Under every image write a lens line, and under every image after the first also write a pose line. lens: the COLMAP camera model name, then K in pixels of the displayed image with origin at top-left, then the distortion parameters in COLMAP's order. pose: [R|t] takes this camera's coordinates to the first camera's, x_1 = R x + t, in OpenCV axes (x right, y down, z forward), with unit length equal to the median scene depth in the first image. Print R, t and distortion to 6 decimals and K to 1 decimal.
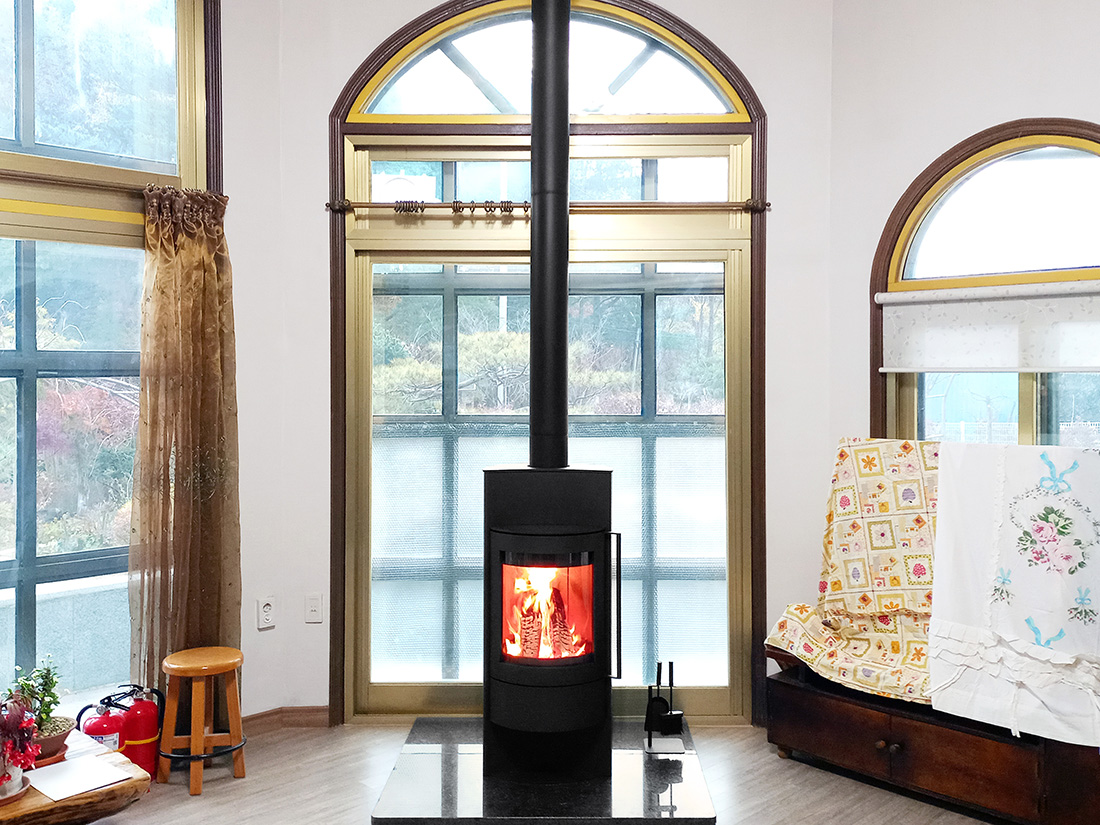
lens RADIAL K [[1062.1, 0, 544.7], [0, 1062.1, 173.9], [0, 0, 1]] dist [0.010514, 0.013738]
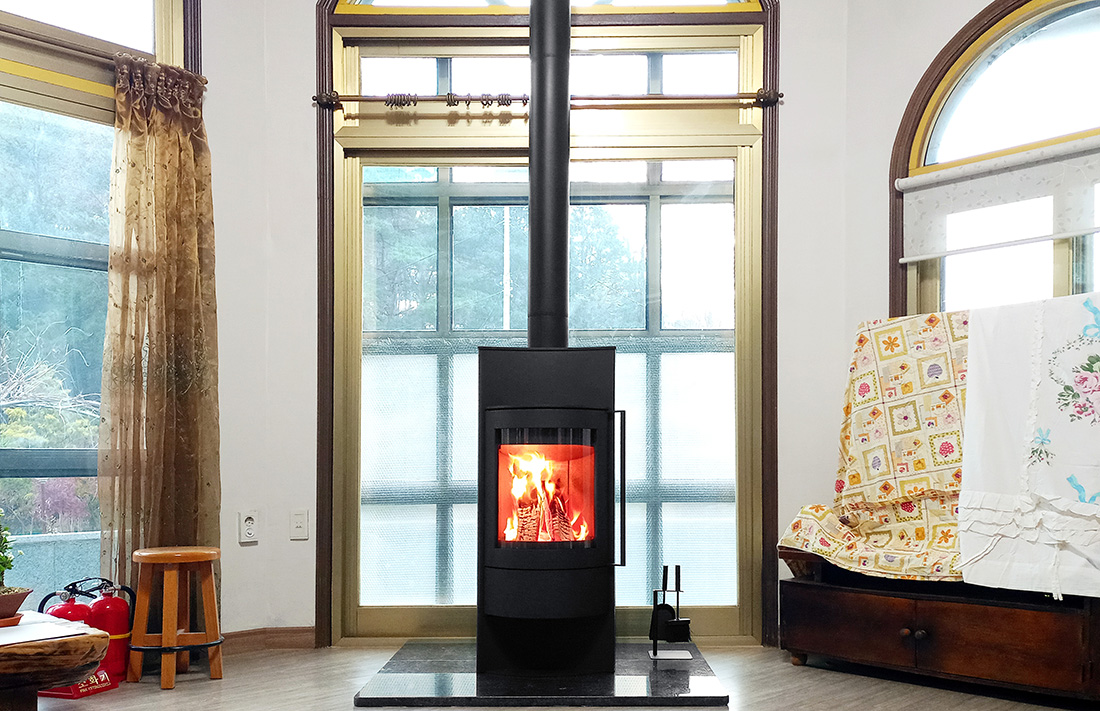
lens RADIAL K [[1035.7, 0, 549.2], [0, 1035.7, 249.3], [0, 0, 1]] dist [0.043045, -0.017771]
pose [[0.999988, 0.001659, 0.004575, 0.000423], [-0.001666, 0.999997, 0.001503, 0.176708], [-0.004573, -0.001511, 0.999988, 0.082510]]
